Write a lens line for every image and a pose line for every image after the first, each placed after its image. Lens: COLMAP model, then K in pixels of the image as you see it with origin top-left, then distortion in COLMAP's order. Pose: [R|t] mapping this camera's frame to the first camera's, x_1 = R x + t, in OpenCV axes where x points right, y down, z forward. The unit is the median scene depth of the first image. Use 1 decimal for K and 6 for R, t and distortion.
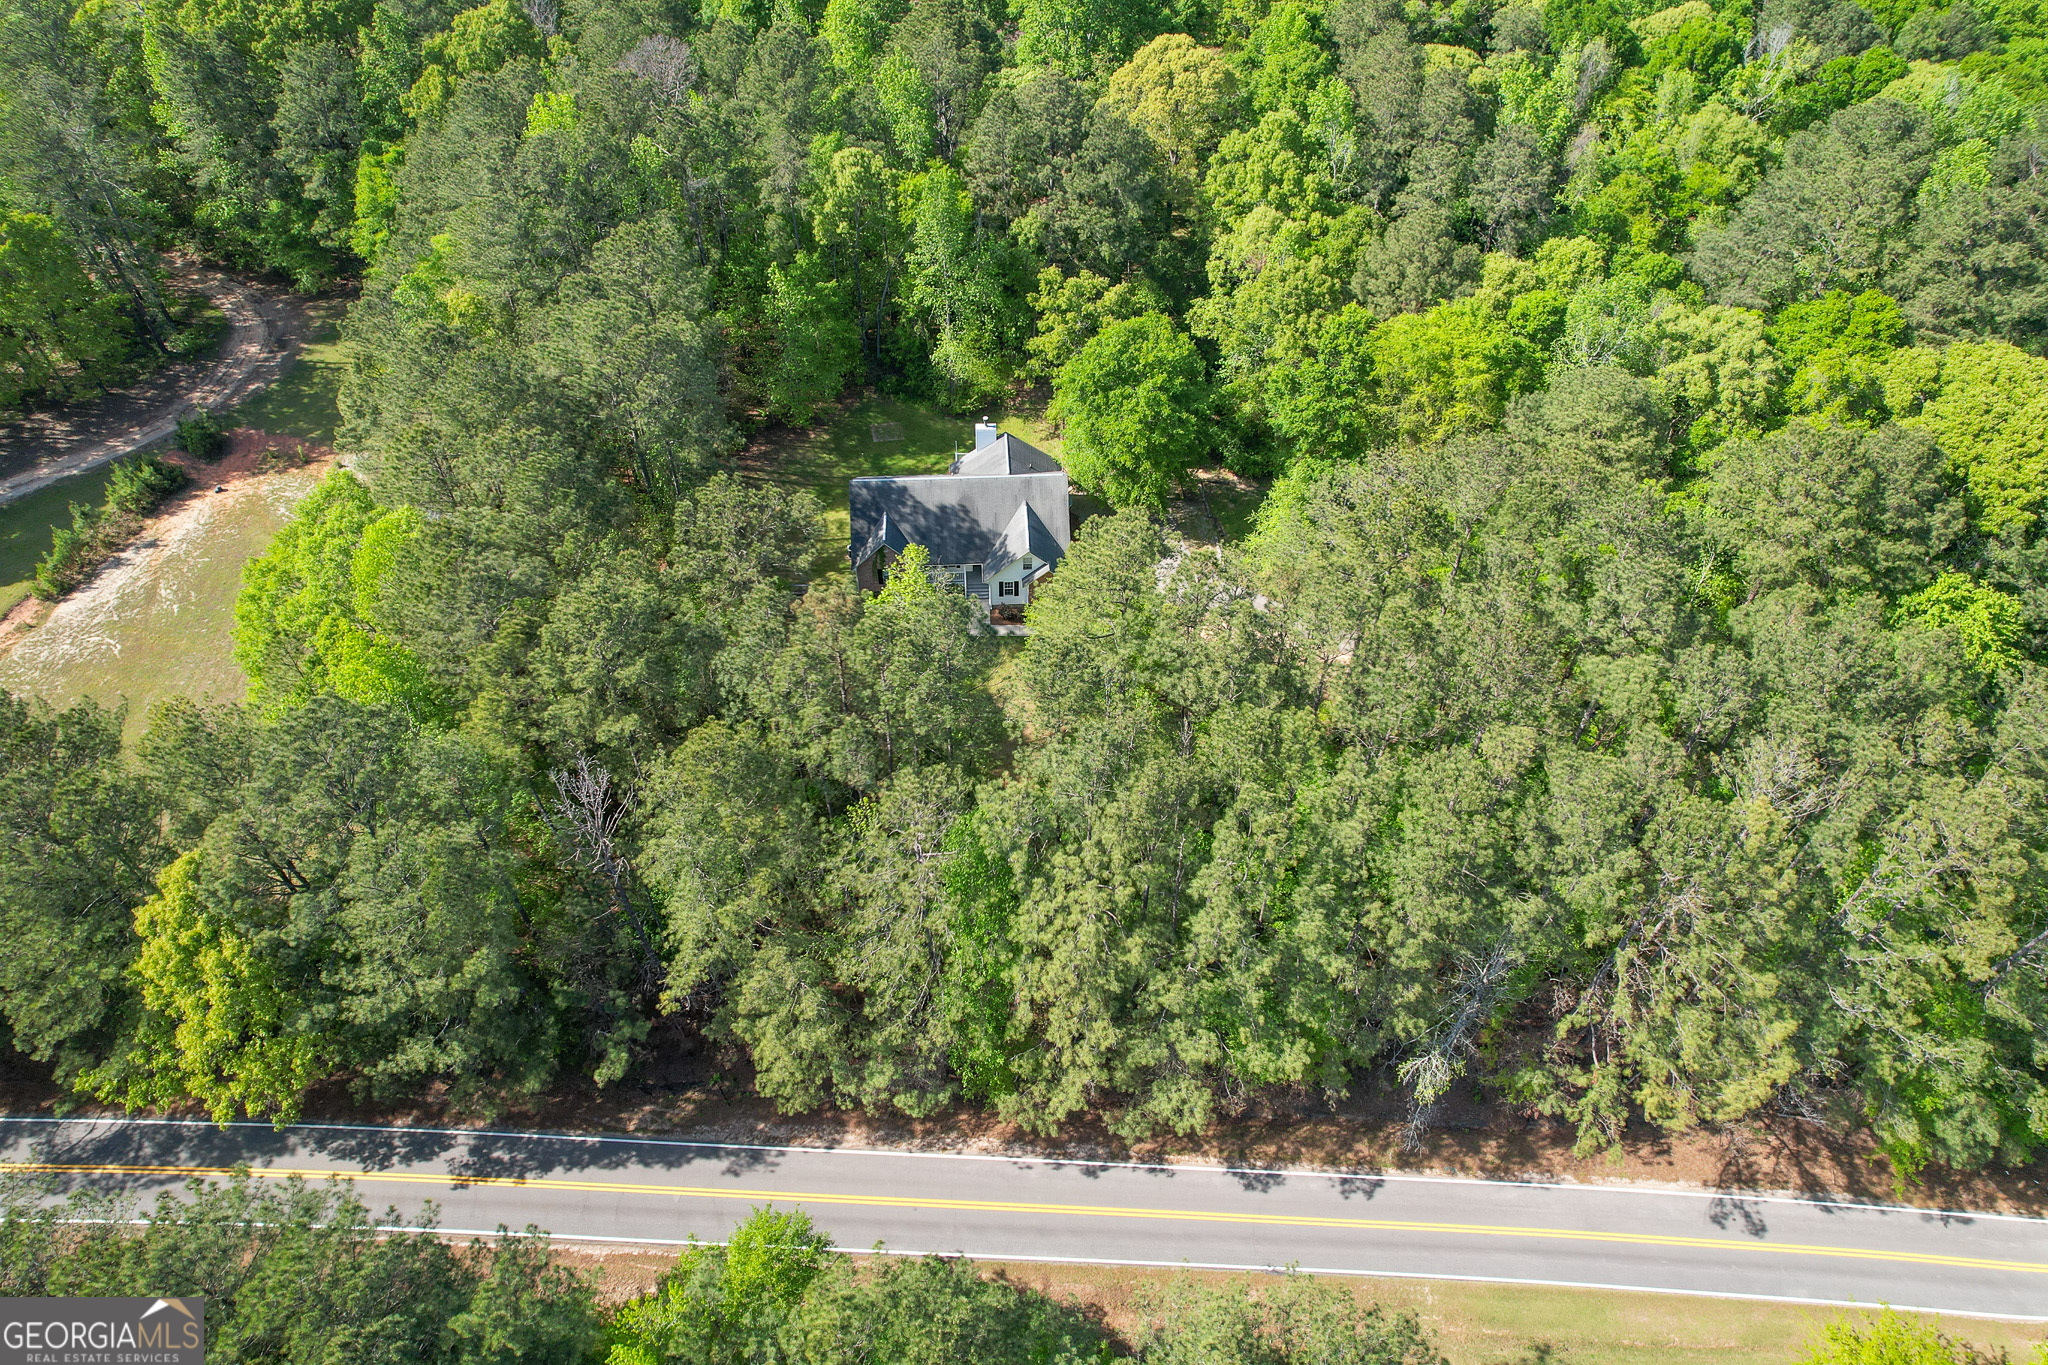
lens RADIAL K [[1311.8, 0, 1026.9], [0, 1311.8, 675.9], [0, 0, 1]] dist [-0.064379, 0.052638]
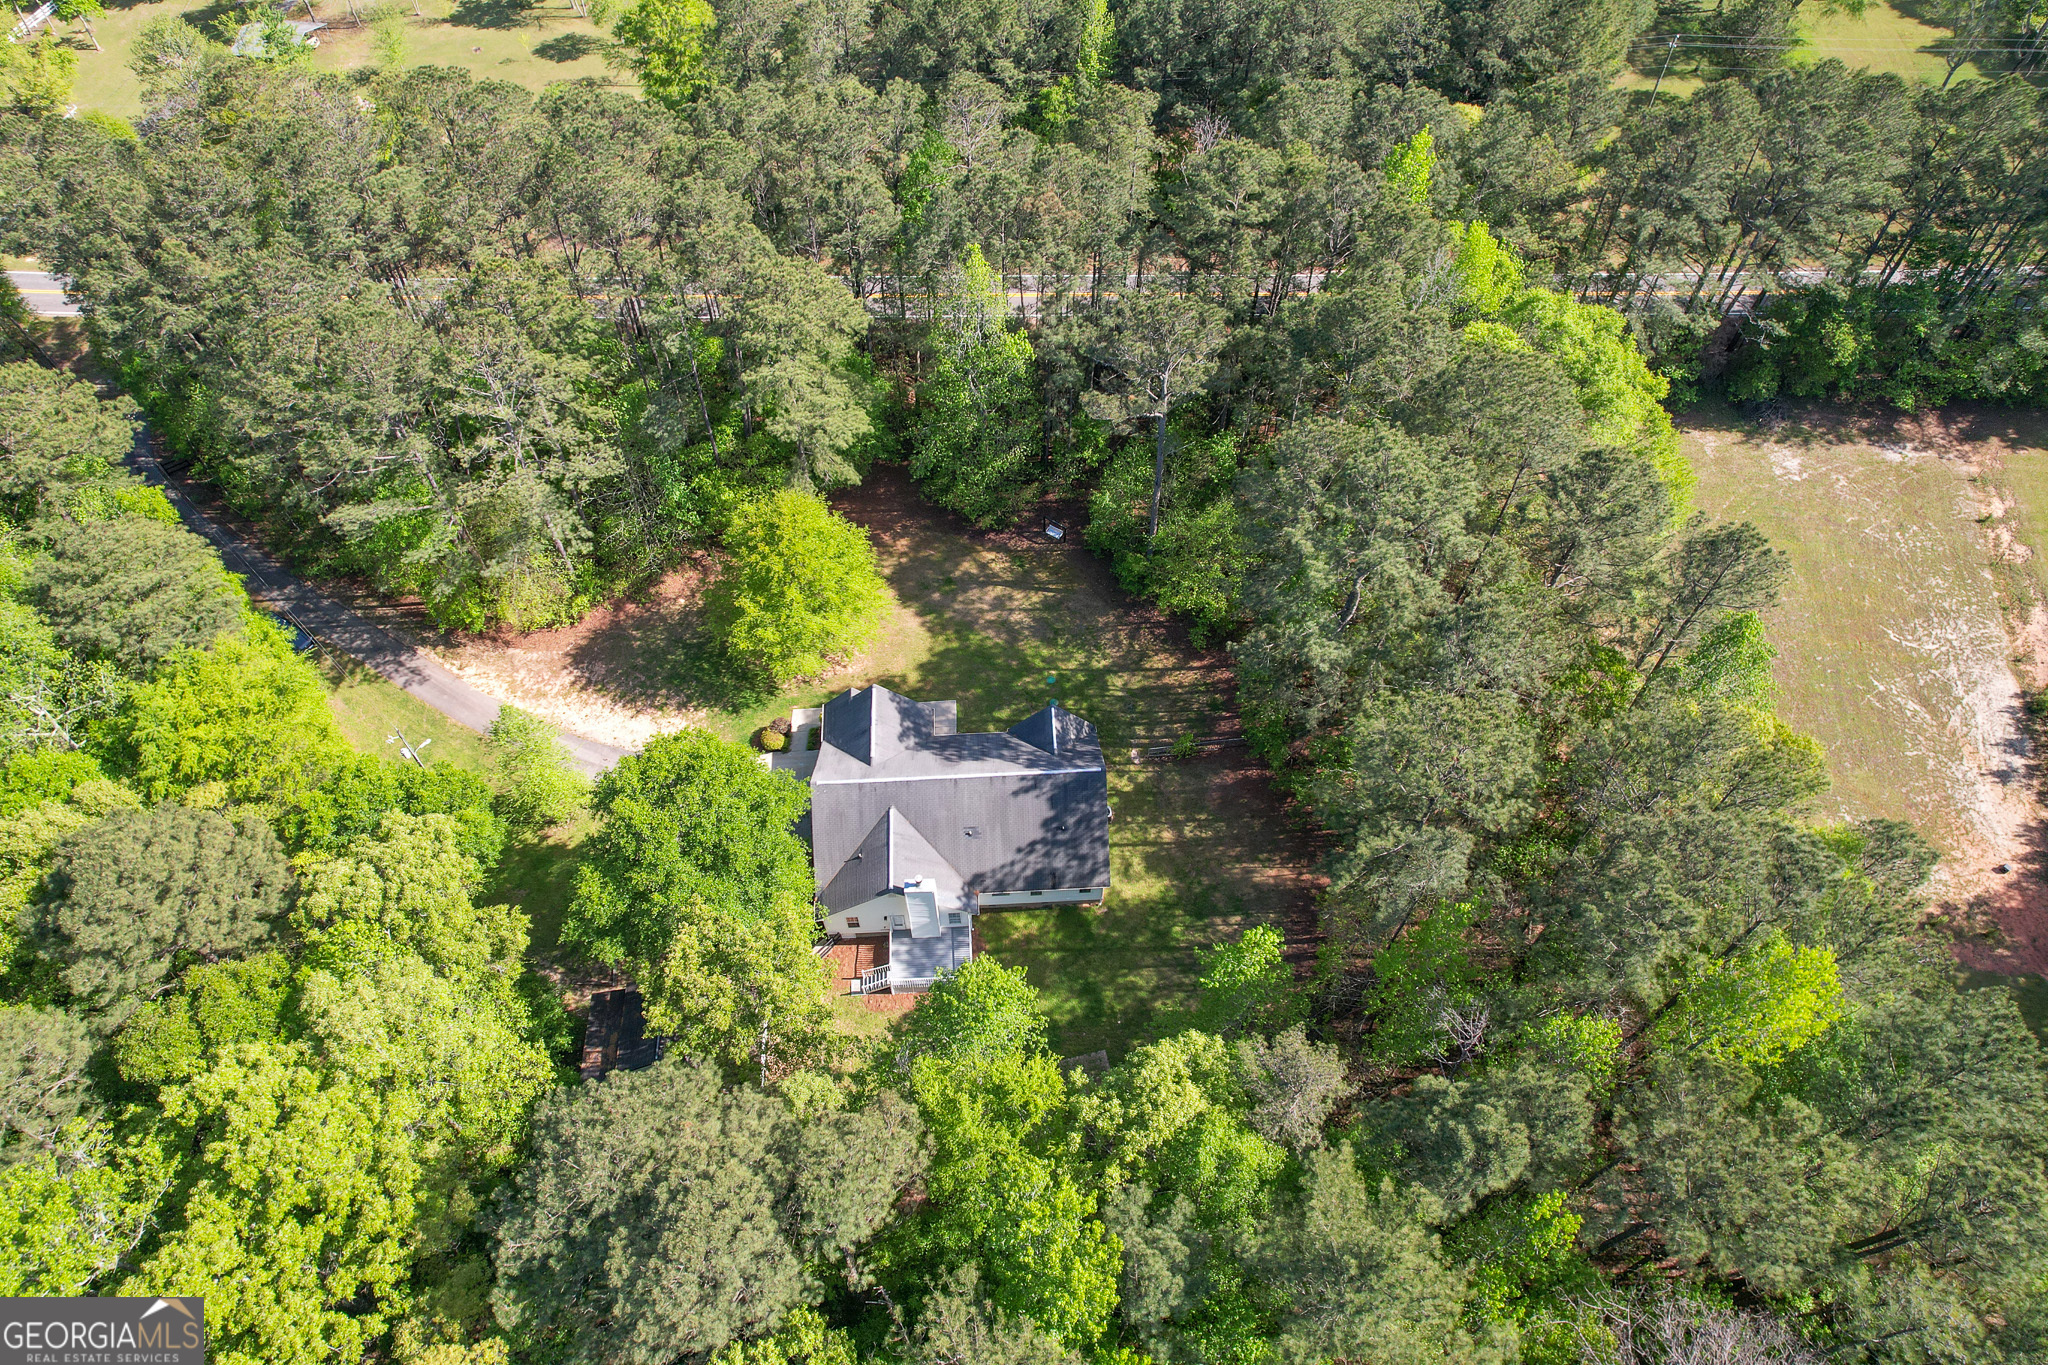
lens RADIAL K [[1311.8, 0, 1026.9], [0, 1311.8, 675.9], [0, 0, 1]] dist [-0.064379, 0.052638]
pose [[-0.999979, 0.002668, -0.005945, -0.082745], [-0.006401, -0.231794, 0.972744, -0.810780], [0.001218, 0.972761, 0.231806, 0.731825]]
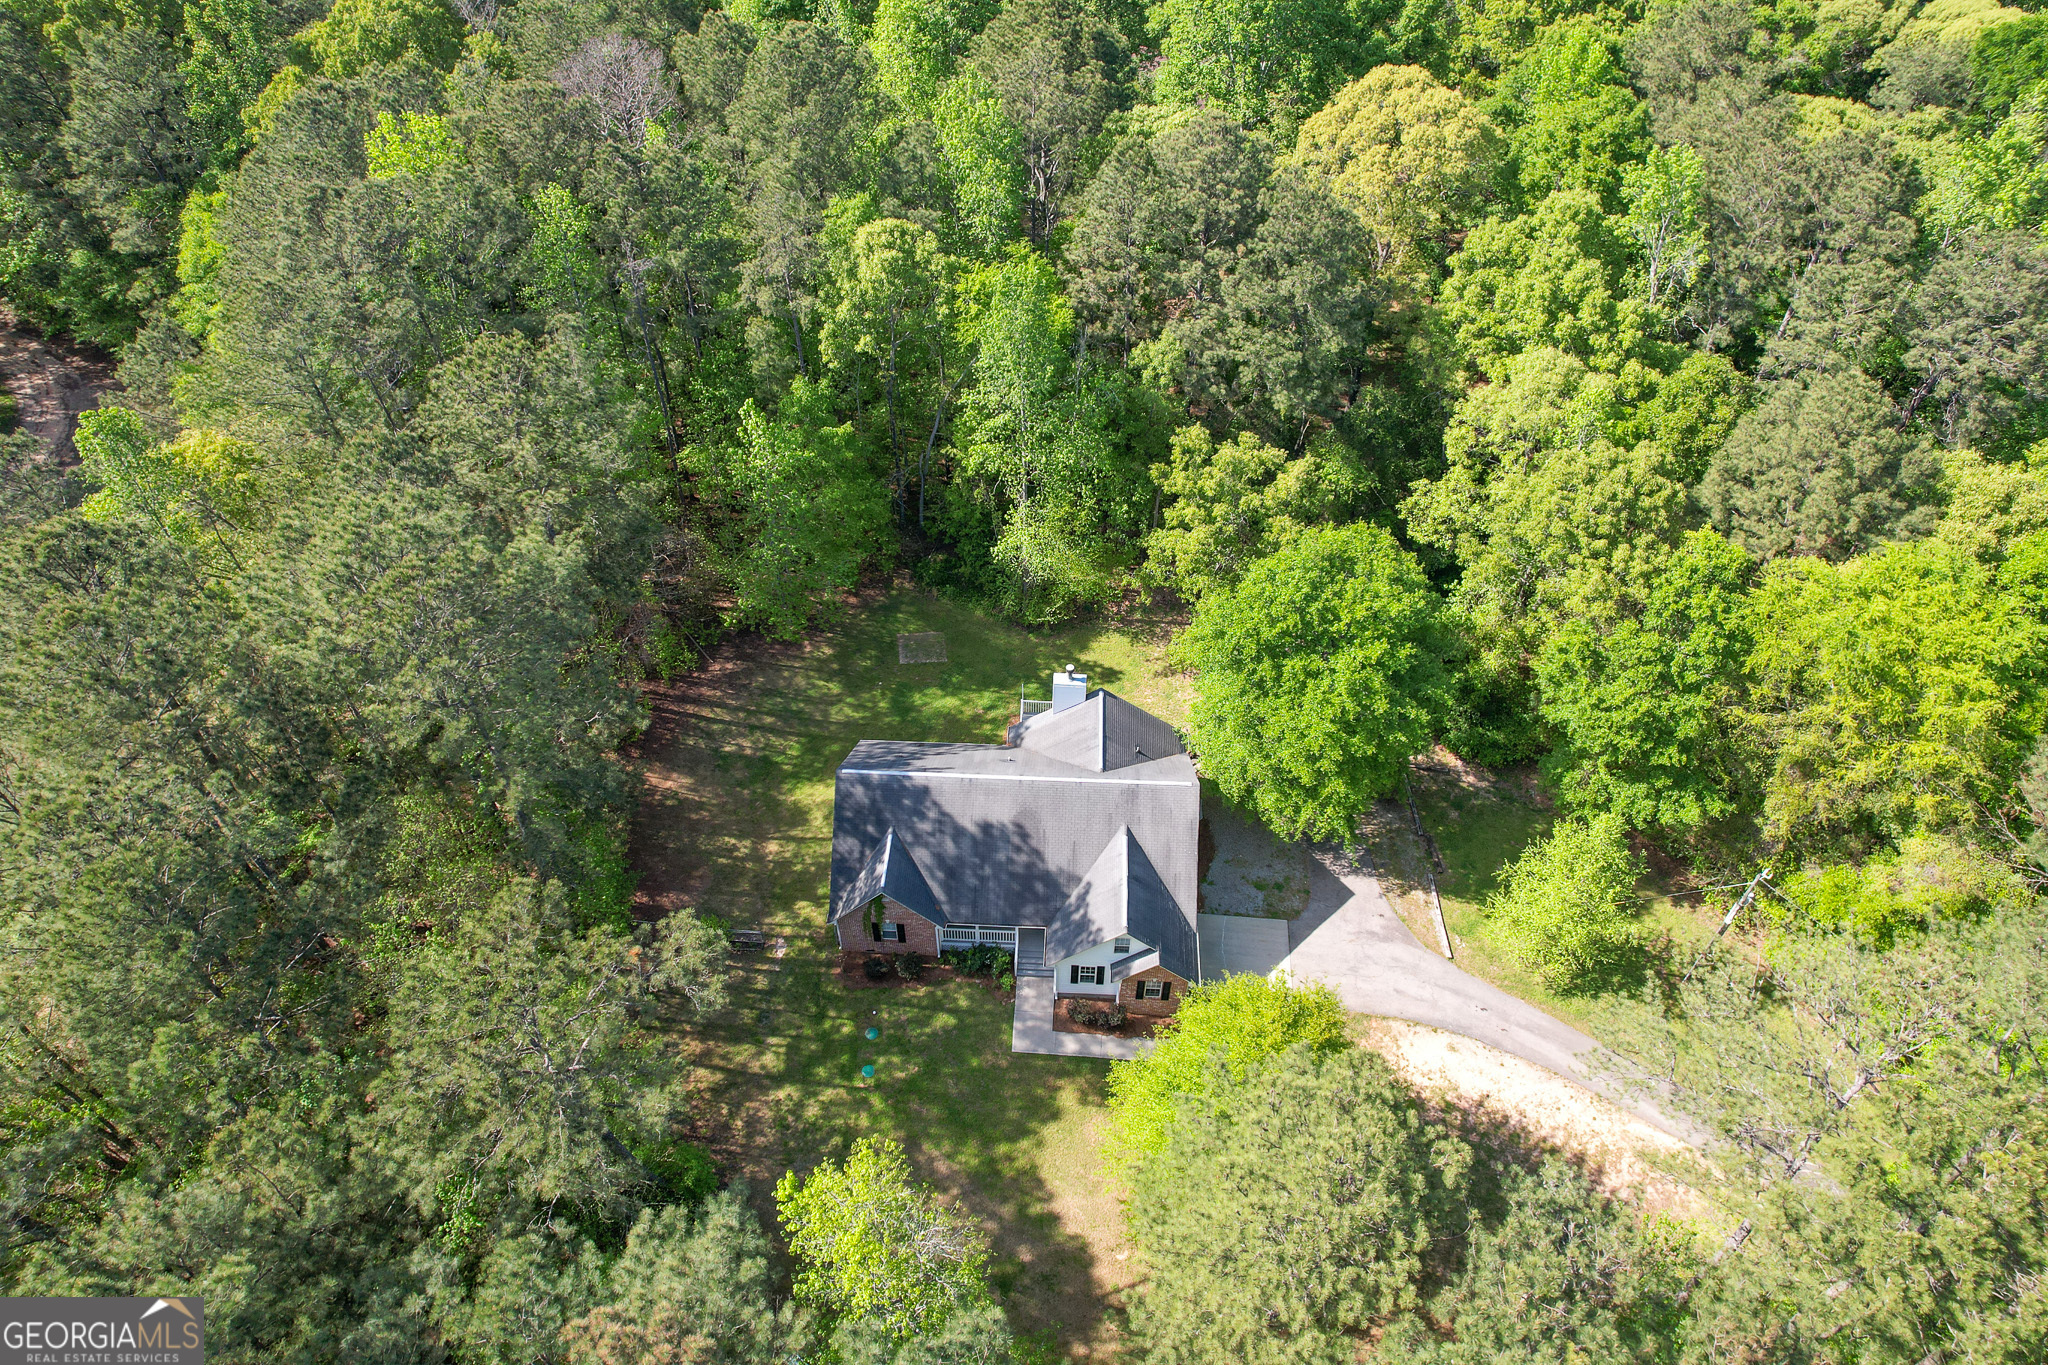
lens RADIAL K [[1311.8, 0, 1026.9], [0, 1311.8, 675.9], [0, 0, 1]] dist [-0.064379, 0.052638]
pose [[0.995400, 0.068492, -0.066995, -0.010170], [-0.070390, 0.997170, -0.026388, -0.172520], [0.064998, 0.030982, 0.997404, 0.378654]]
